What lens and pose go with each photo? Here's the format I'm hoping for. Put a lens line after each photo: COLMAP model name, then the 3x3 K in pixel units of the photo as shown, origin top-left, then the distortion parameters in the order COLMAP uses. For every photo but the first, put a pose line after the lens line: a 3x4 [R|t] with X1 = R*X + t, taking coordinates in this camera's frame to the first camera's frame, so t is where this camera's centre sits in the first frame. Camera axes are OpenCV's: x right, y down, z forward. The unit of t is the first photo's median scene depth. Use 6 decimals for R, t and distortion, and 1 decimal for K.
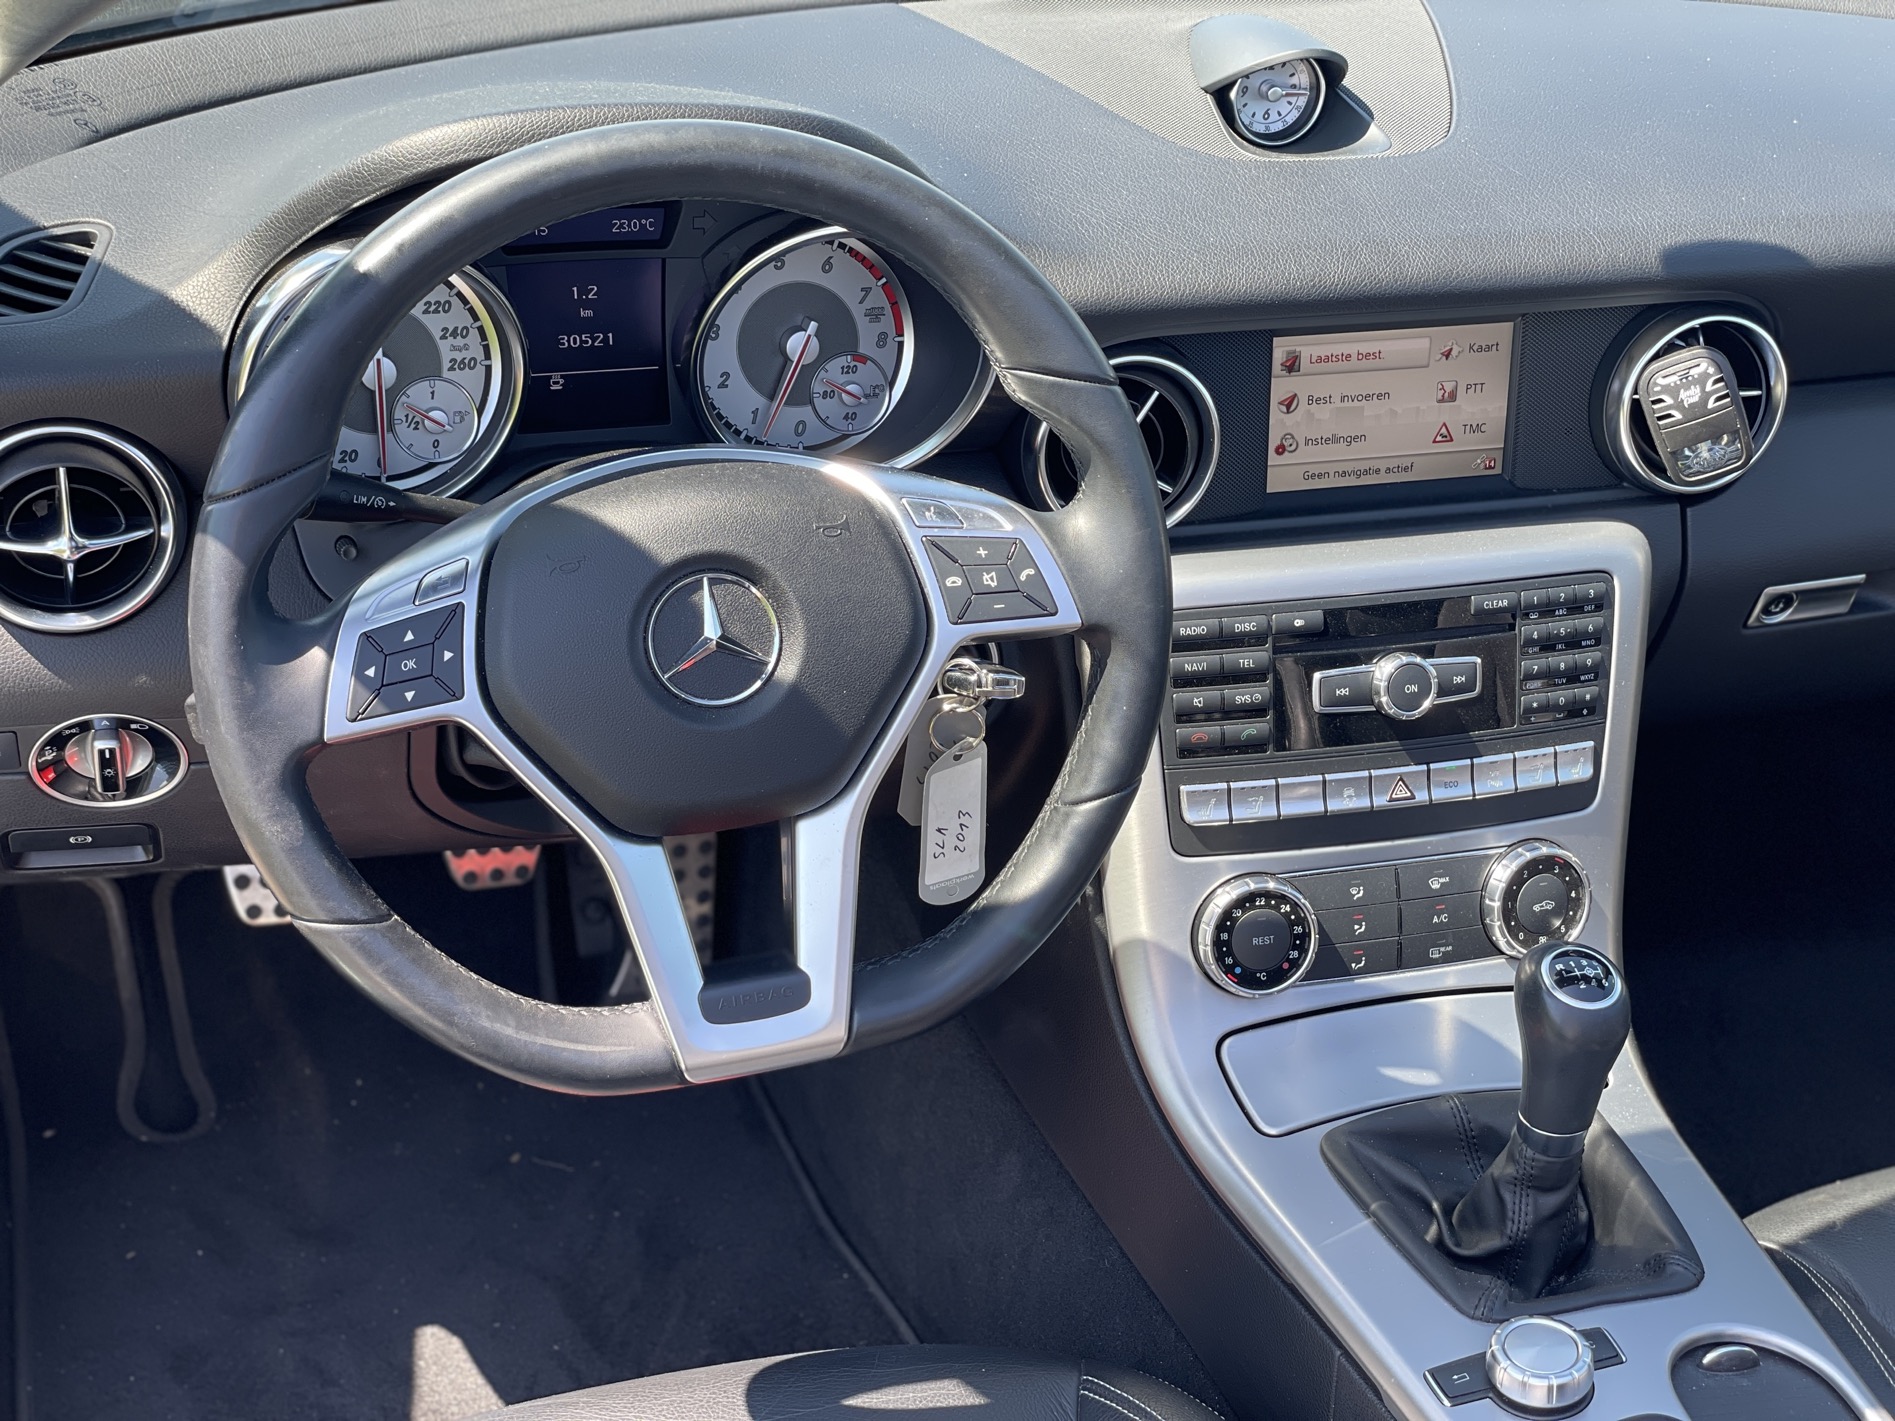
lens RADIAL K [[2885.3, 0, 947.5], [0, 2885.3, 710.5], [0, 0, 1]] dist [0.104488, -0.022675]
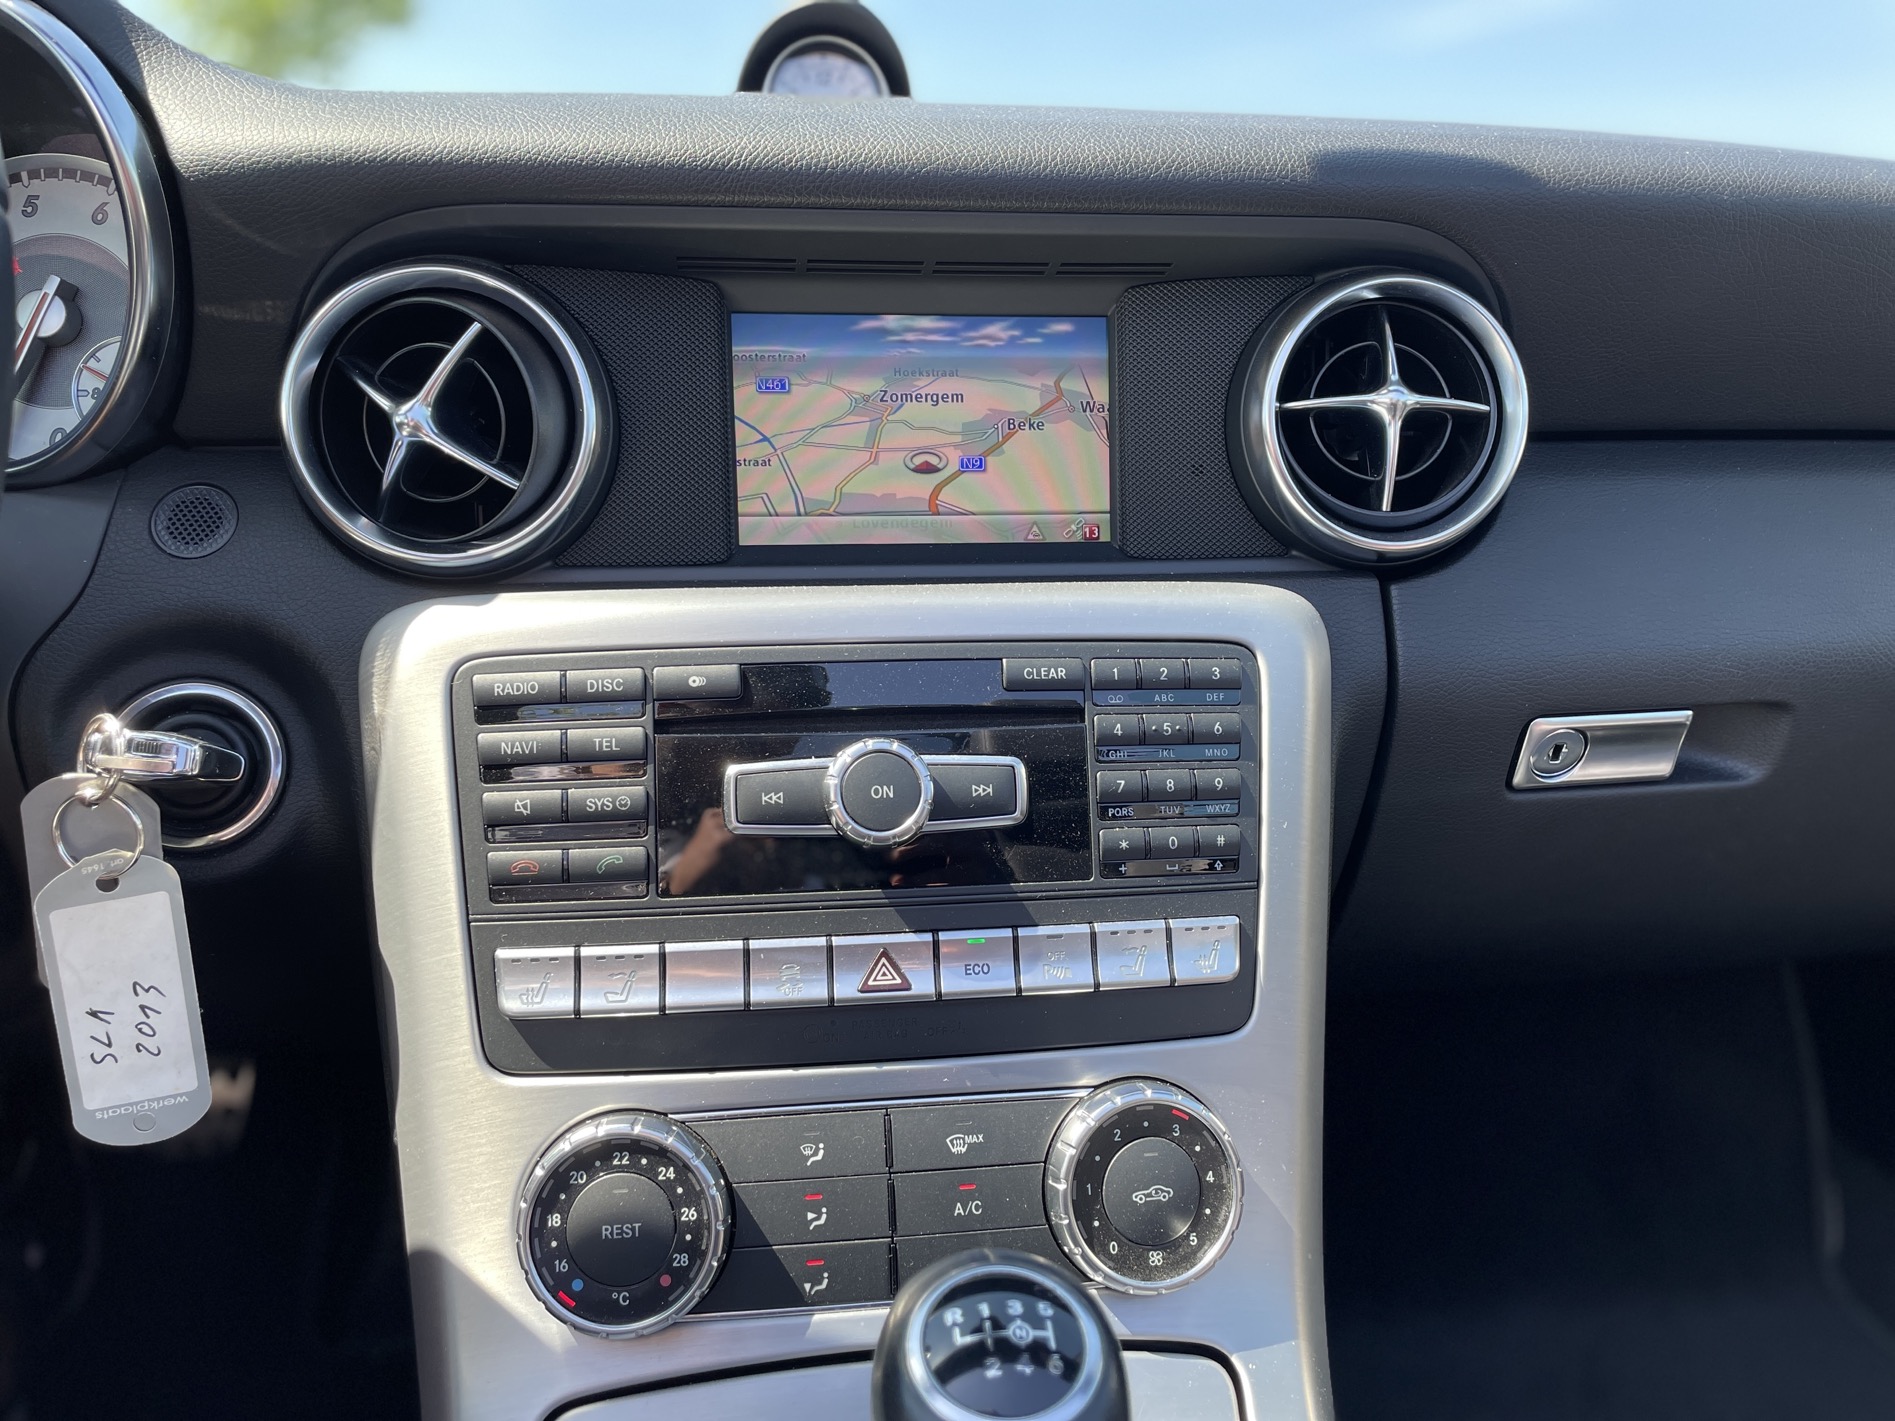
lens RADIAL K [[1457.2, 0, 947.8], [0, 1457.2, 700.1], [0, 0, 1]] dist [0.085858, -0.141748]
pose [[0.982471, -0.018492, -0.185494, 0.229021], [-0.035607, 0.958130, -0.284112, 0.059429], [0.182981, 0.285736, 0.940677, 0.708158]]
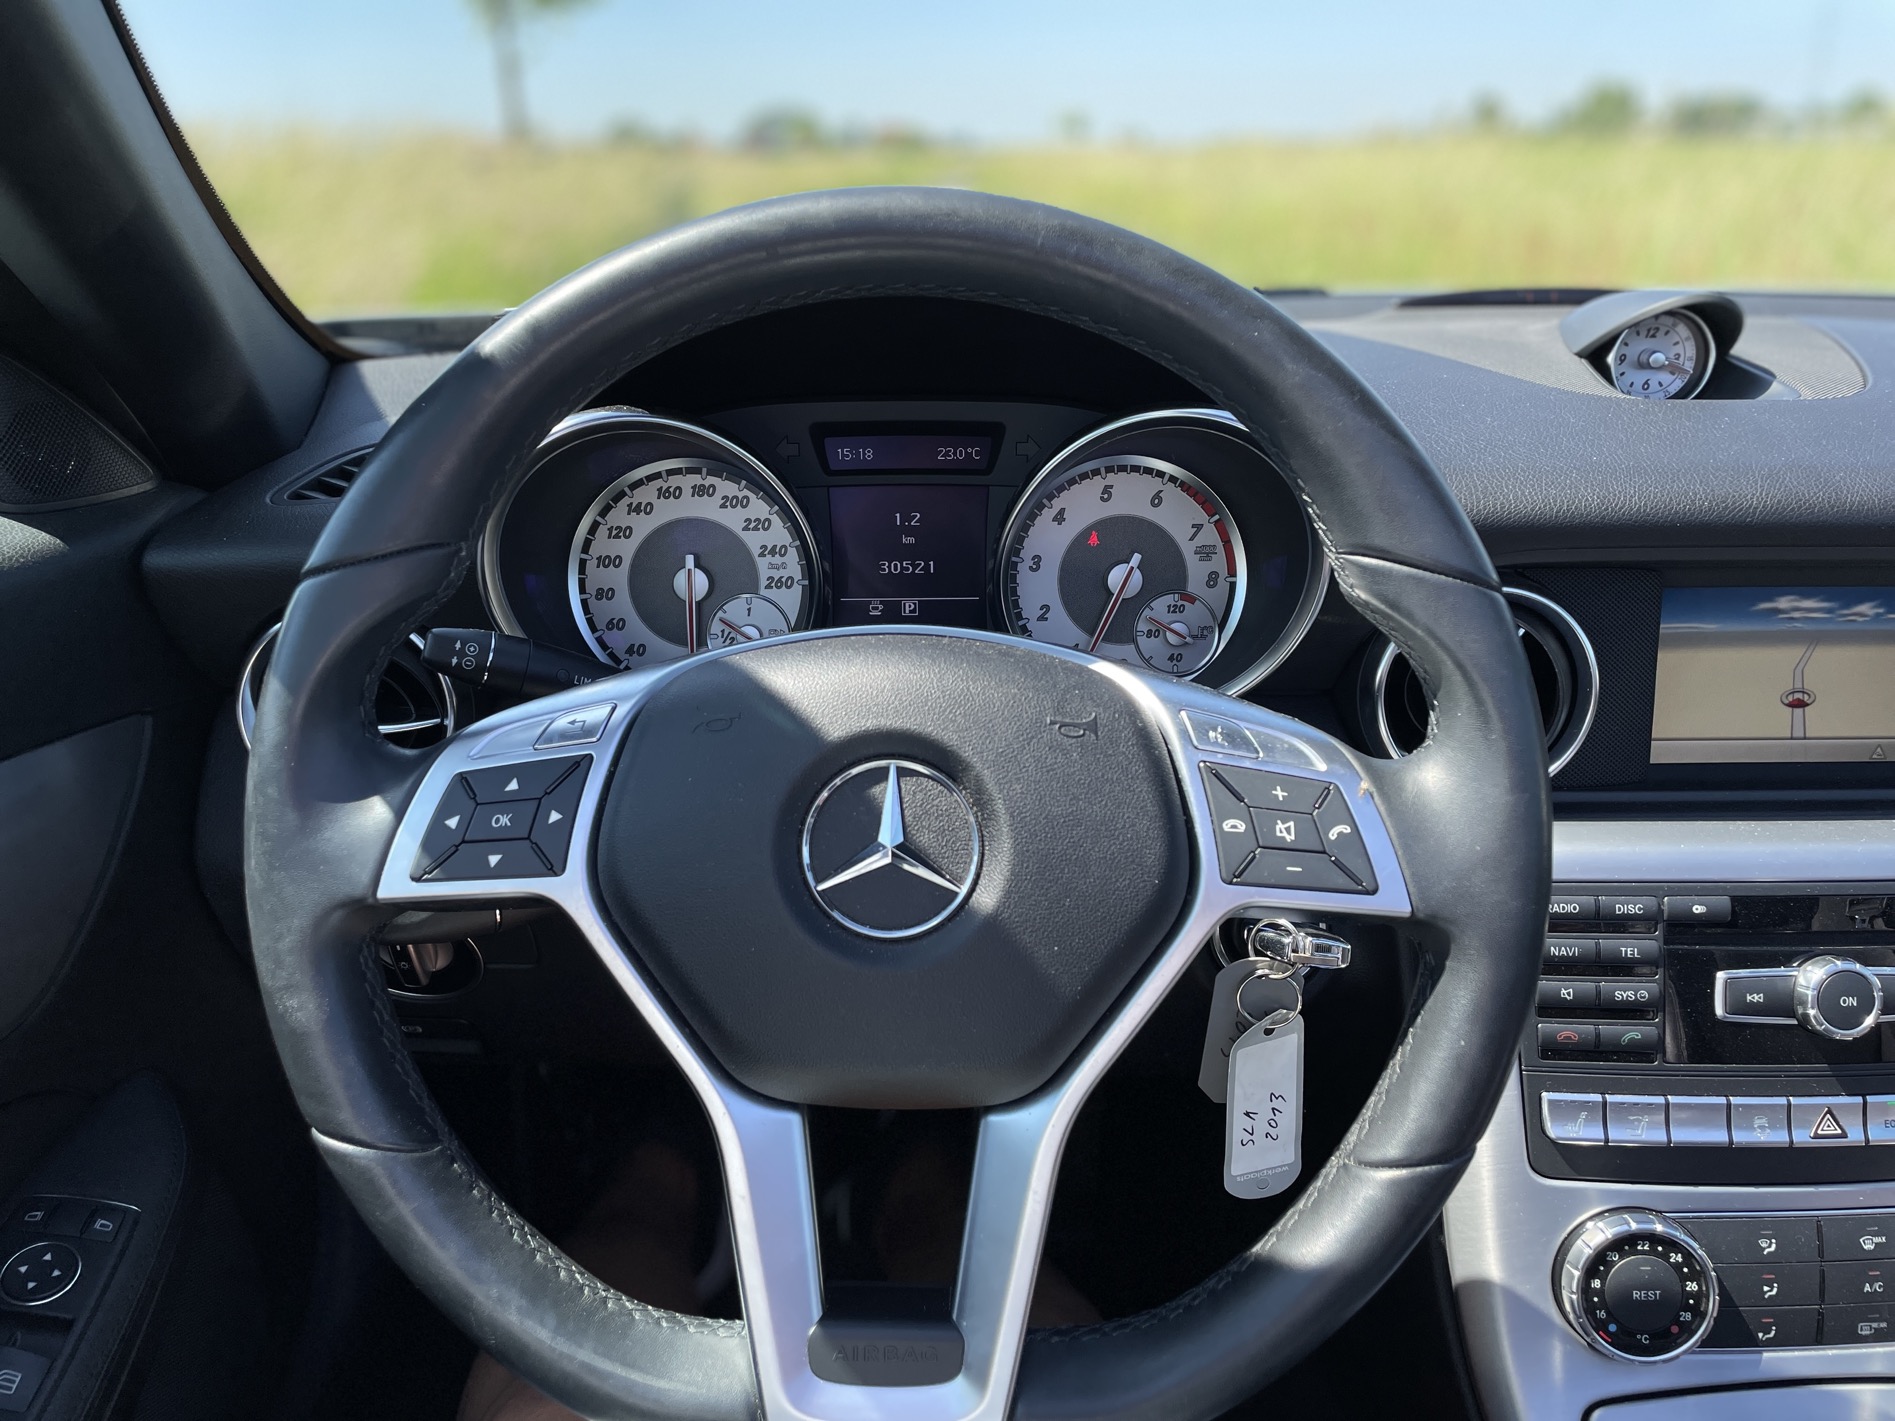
lens RADIAL K [[1421.9, 0, 953.6], [0, 1421.9, 712.4], [0, 0, 1]] dist [0.093218, -0.125530]
pose [[0.958587, 0.036730, -0.282421, 0.030263], [-0.084559, 0.983637, -0.159084, -0.001541], [0.271956, 0.176377, 0.946008, 0.527600]]
